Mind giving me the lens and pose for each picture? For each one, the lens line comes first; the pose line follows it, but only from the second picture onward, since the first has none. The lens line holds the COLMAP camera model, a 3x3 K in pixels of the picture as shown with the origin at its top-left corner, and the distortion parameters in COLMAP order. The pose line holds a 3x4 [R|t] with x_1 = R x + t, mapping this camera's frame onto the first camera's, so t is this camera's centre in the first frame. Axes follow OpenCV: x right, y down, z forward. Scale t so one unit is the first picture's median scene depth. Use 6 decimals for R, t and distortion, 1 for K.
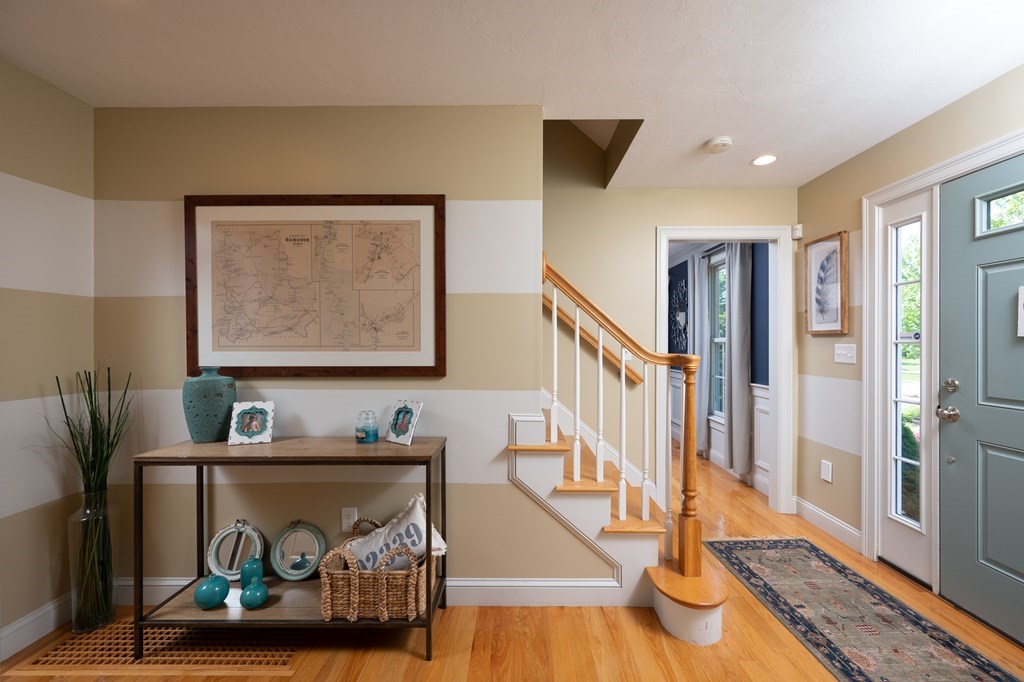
lens RADIAL K [[427.6, 0, 508.7], [0, 427.6, 345.6], [0, 0, 1]] dist [-0.001992, -0.000262]
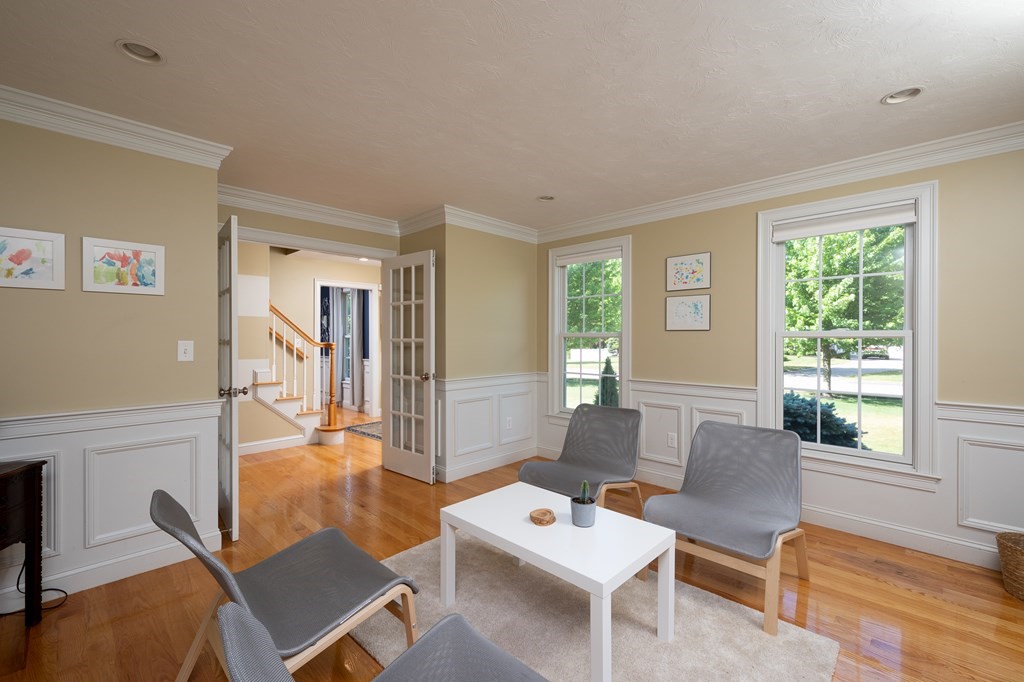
lens RADIAL K [[434.3, 0, 511.1], [0, 434.3, 340.7], [0, 0, 1]] dist [-0.002436, -0.000027]
pose [[0.697215, -0.000989, 0.716861, -0.390603], [-0.000113, 0.999999, 0.001490, 0.002585], [-0.716862, -0.001119, 0.697214, -0.890491]]
